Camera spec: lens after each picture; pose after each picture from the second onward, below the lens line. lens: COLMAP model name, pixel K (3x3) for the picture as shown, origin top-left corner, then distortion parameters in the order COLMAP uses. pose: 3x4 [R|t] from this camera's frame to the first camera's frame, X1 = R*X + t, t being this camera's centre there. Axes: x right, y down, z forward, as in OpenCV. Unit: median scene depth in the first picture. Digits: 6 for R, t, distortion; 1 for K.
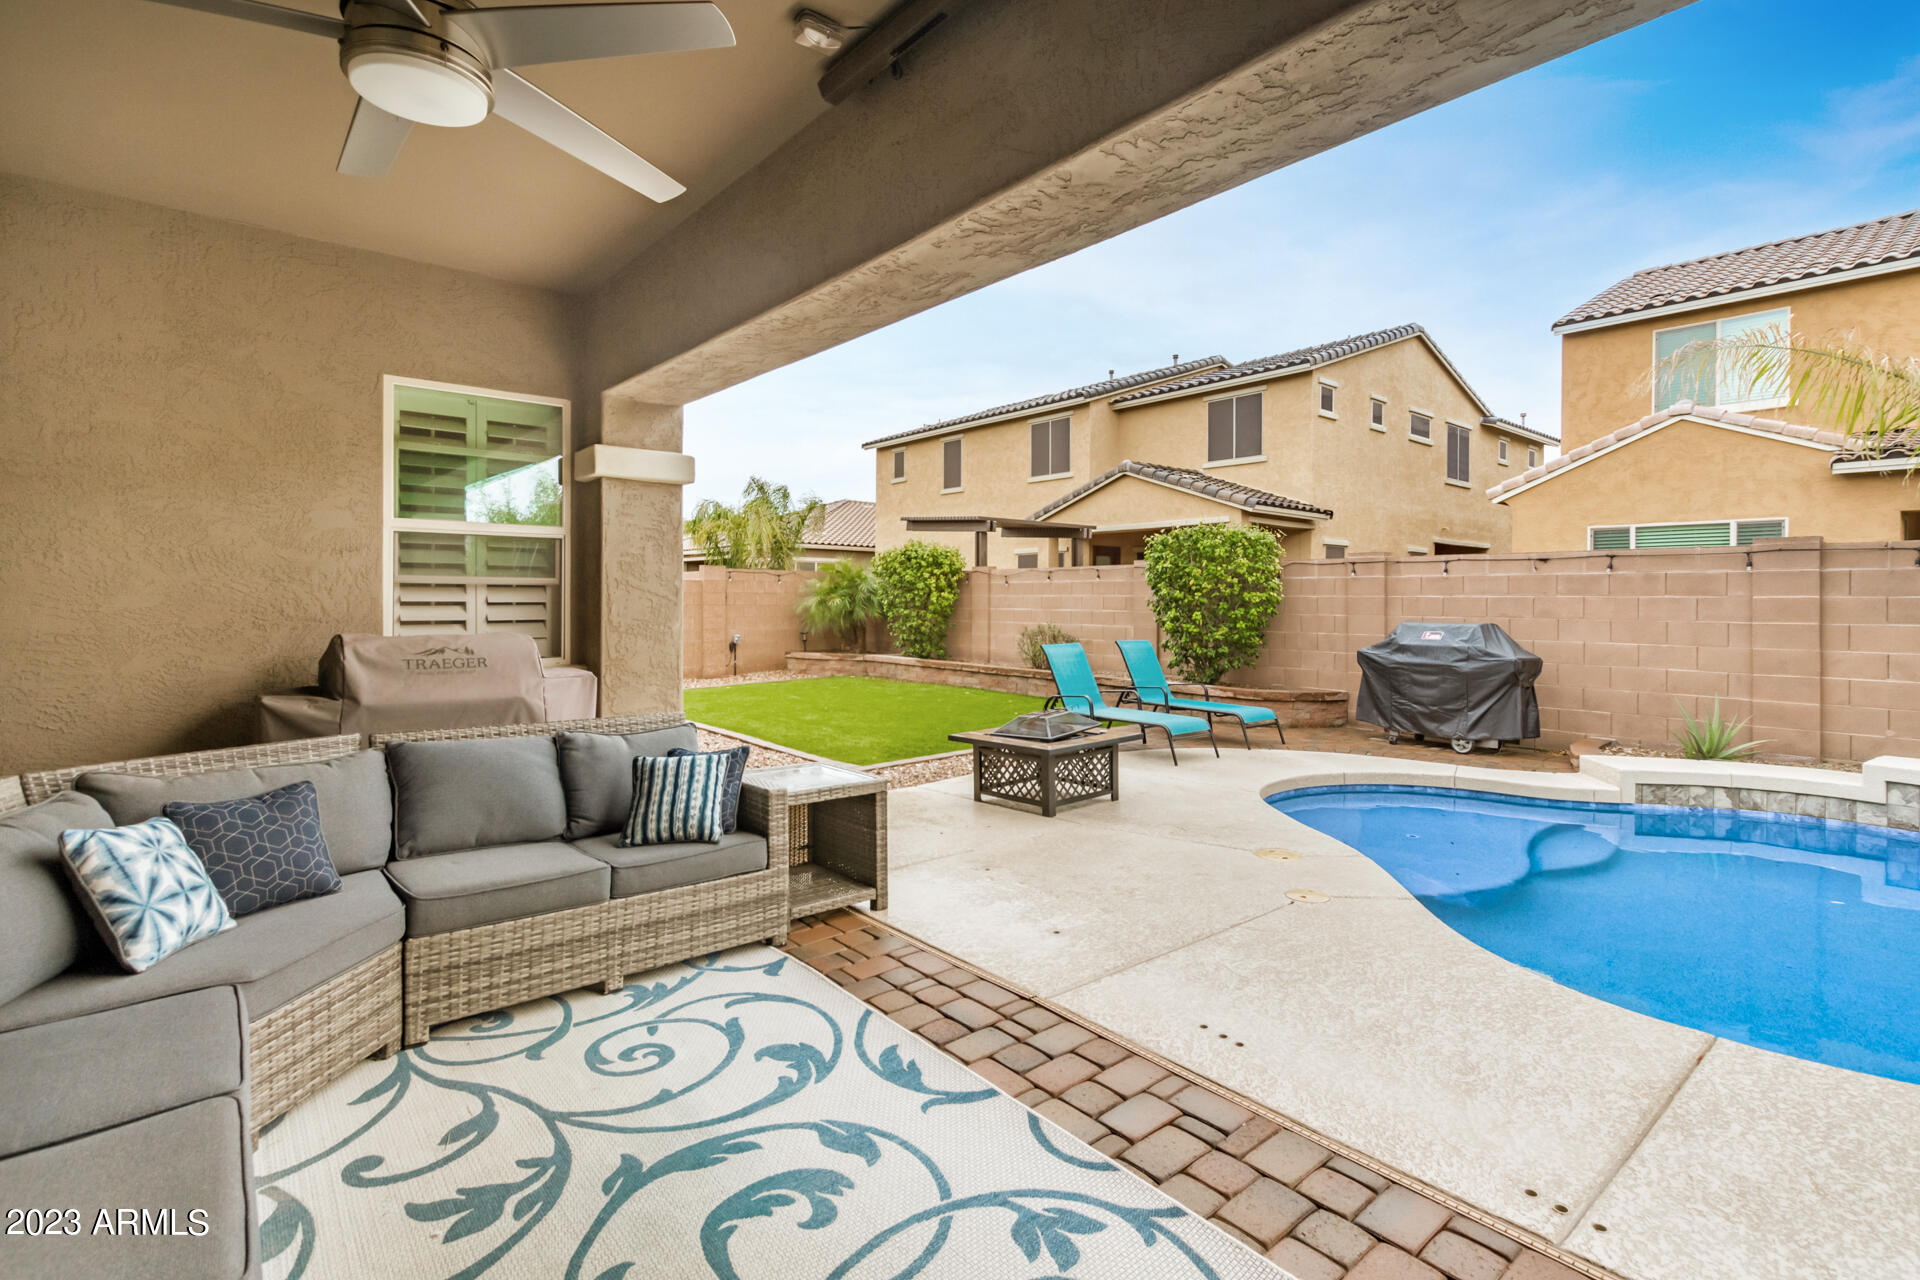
lens RADIAL K [[894.0, 0, 961.8], [0, 894.0, 633.0], [0, 0, 1]] dist [0.007522, -0.005217]
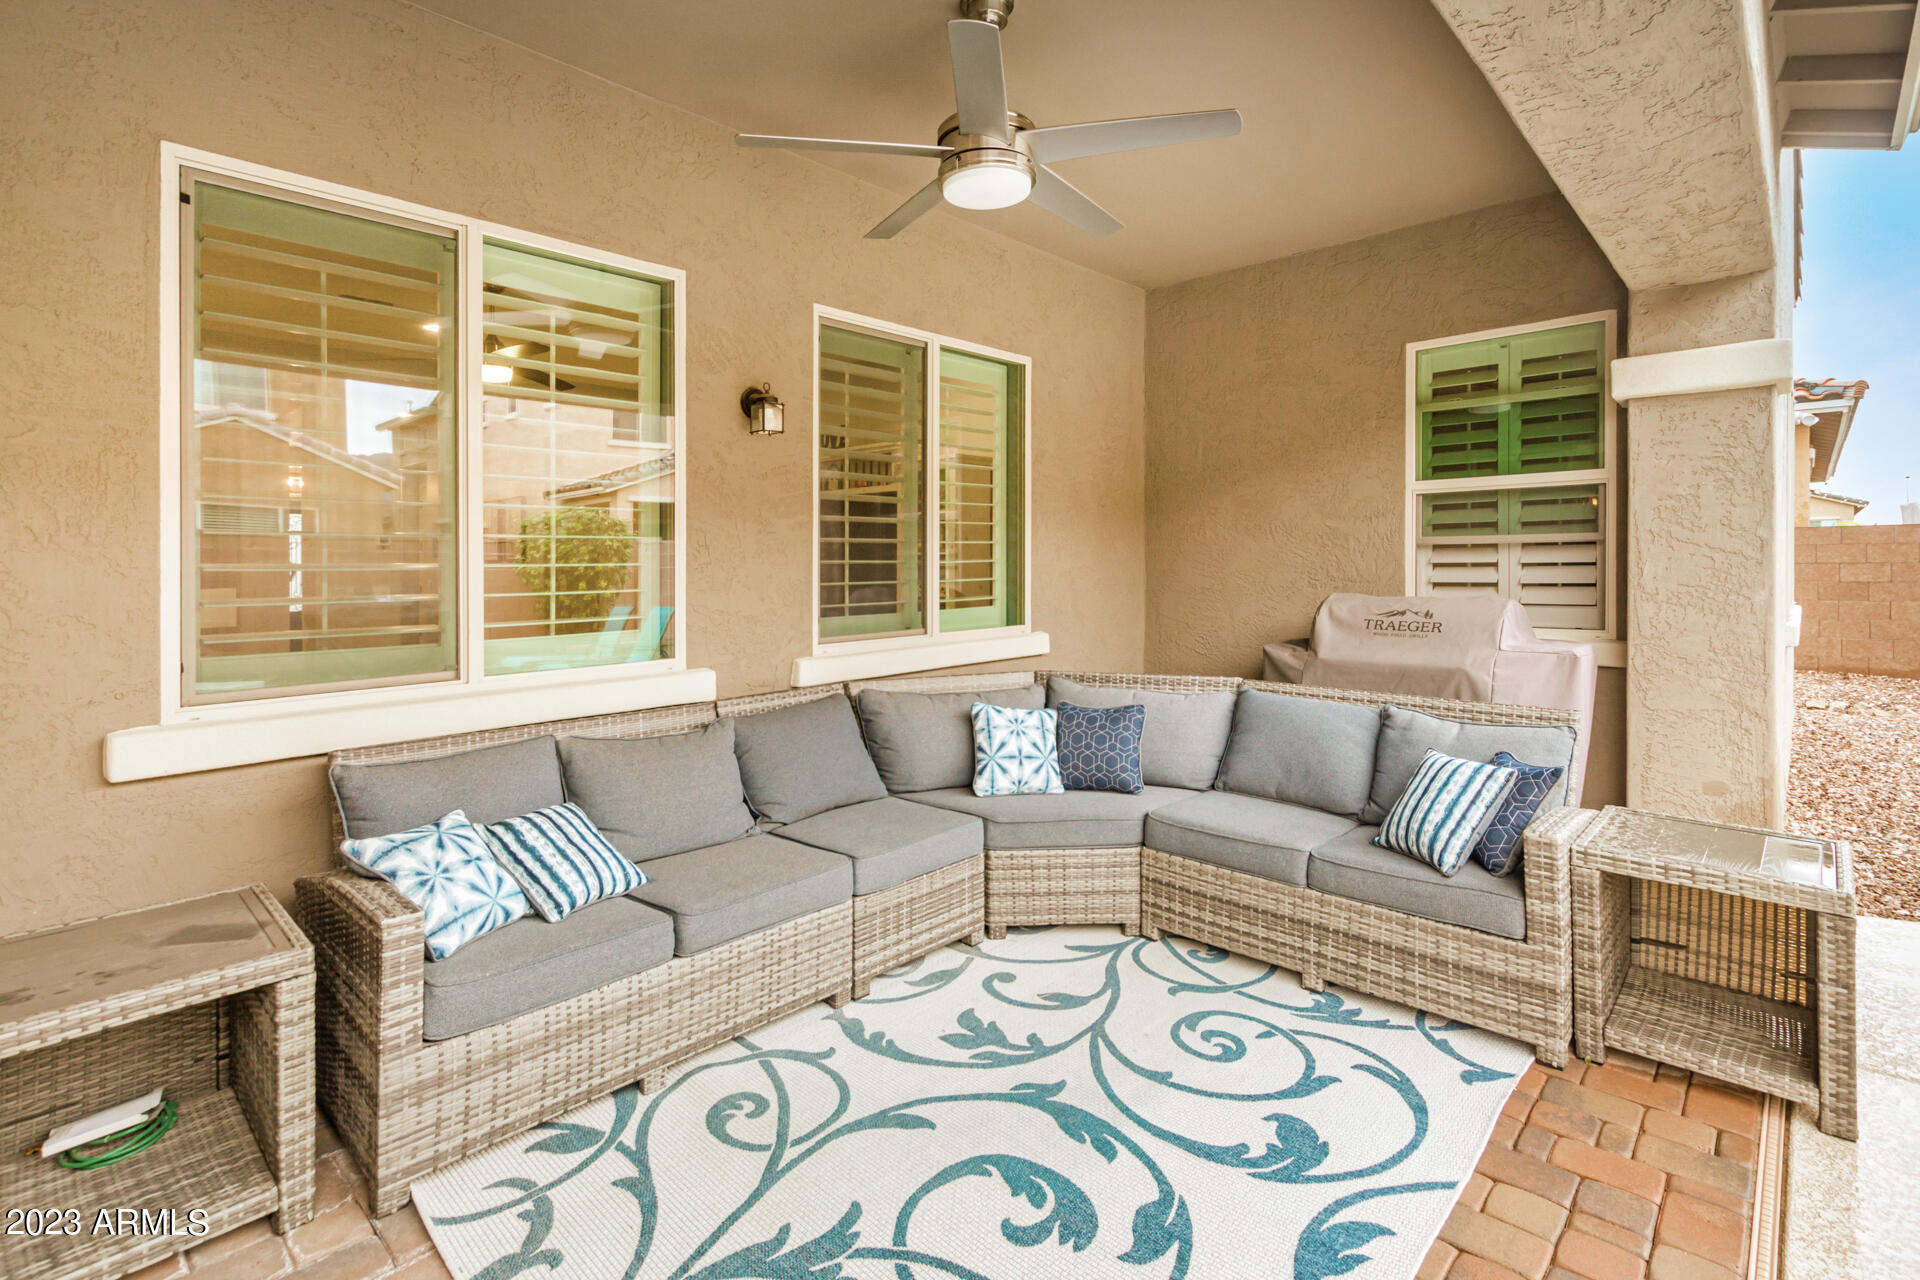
lens RADIAL K [[894.0, 0, 936.0], [0, 894.0, 588.7], [0, 0, 1]] dist [0.007522, -0.005217]
pose [[0.114269, 0.020546, -0.993237, 0.226342], [-0.024006, 0.999551, 0.017915, -0.008263], [0.993160, 0.021796, 0.114711, 0.243766]]
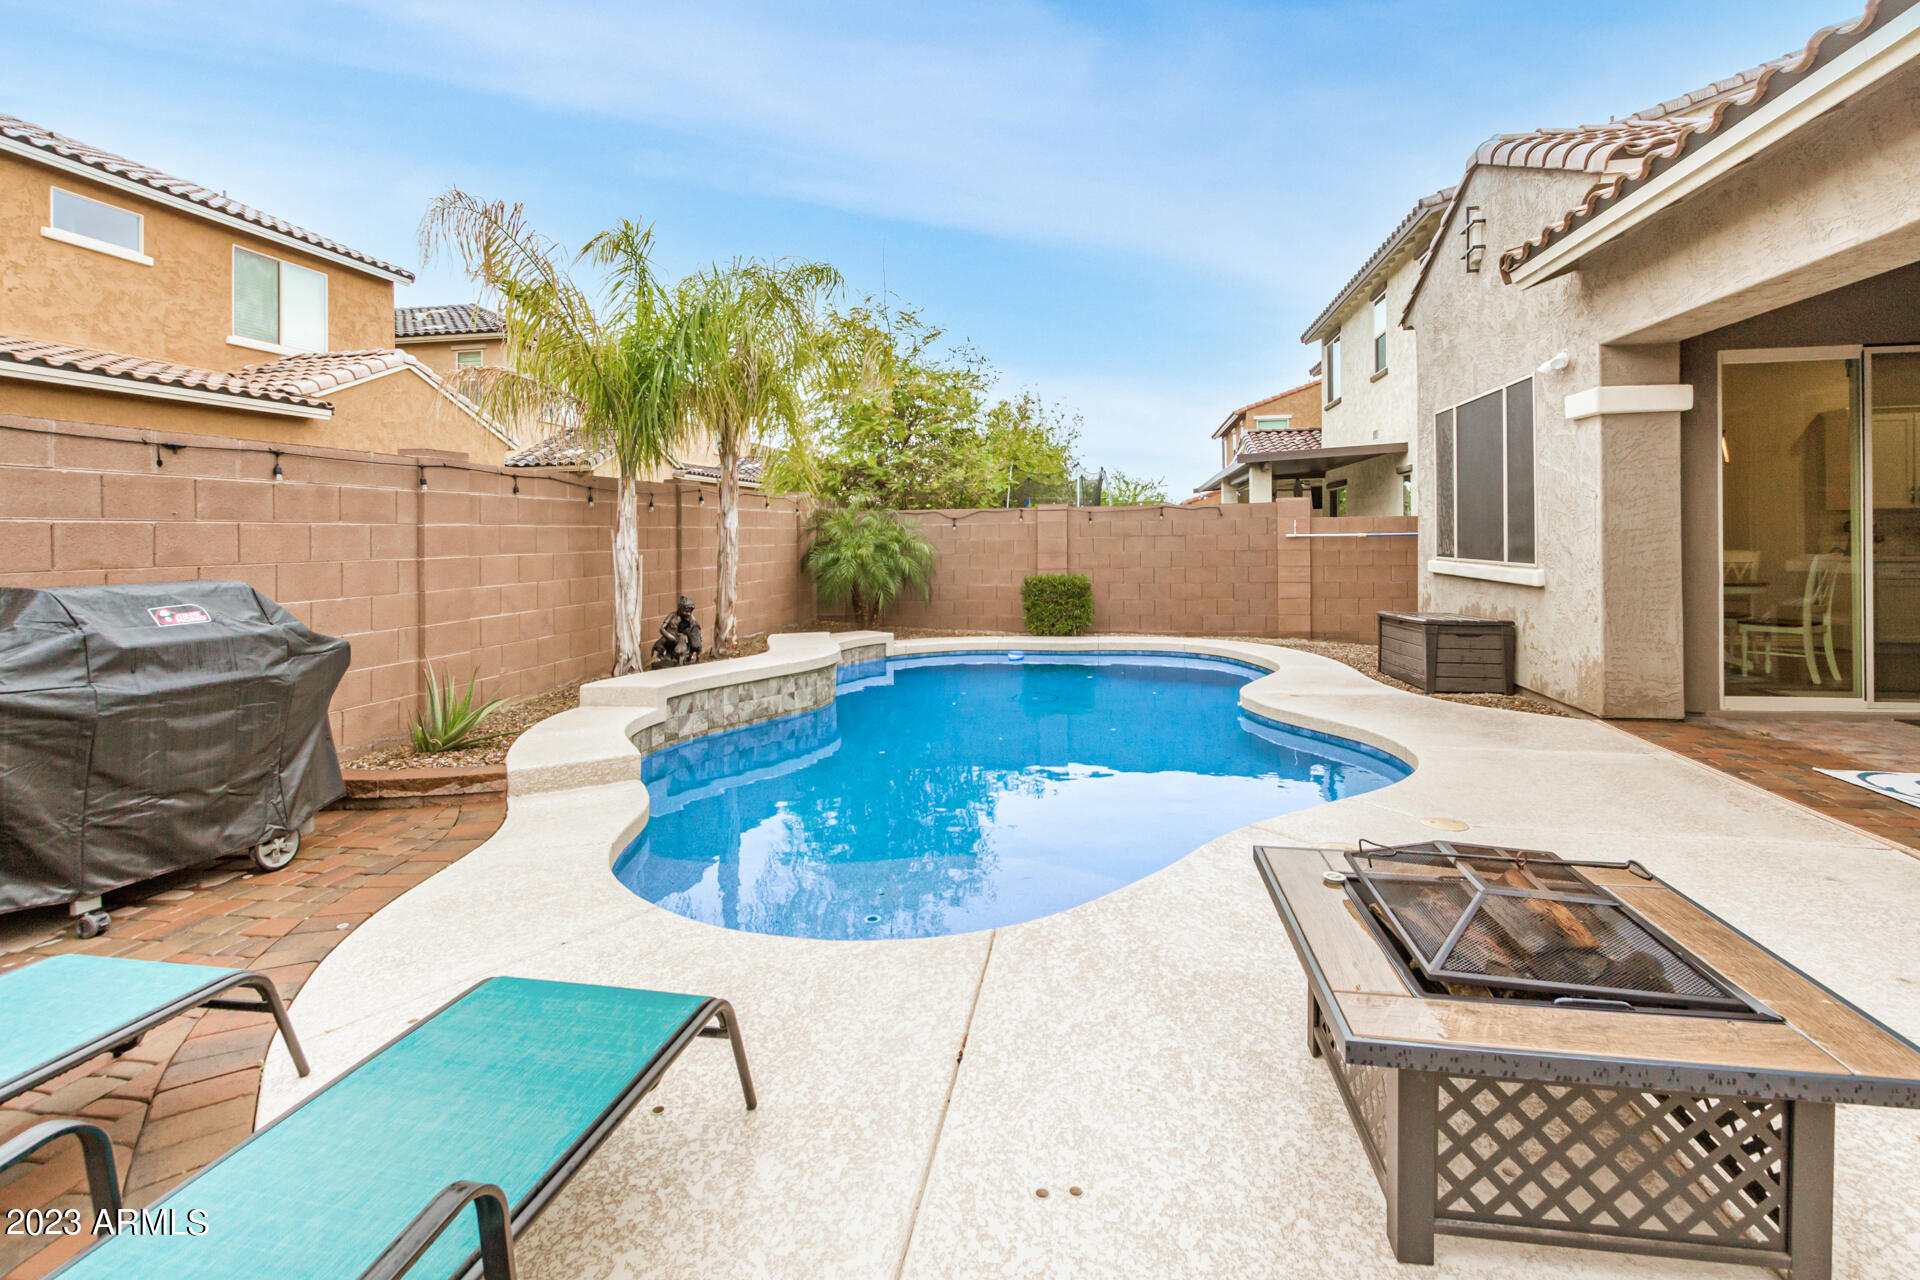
lens RADIAL K [[894.0, 0, 976.2], [0, 894.0, 555.1], [0, 0, 1]] dist [0.007522, -0.005217]
pose [[-0.642155, -0.014125, 0.766445, -0.011184], [0.040089, 0.997843, 0.051978, -0.040922], [-0.765526, 0.064104, -0.640204, 1.311163]]
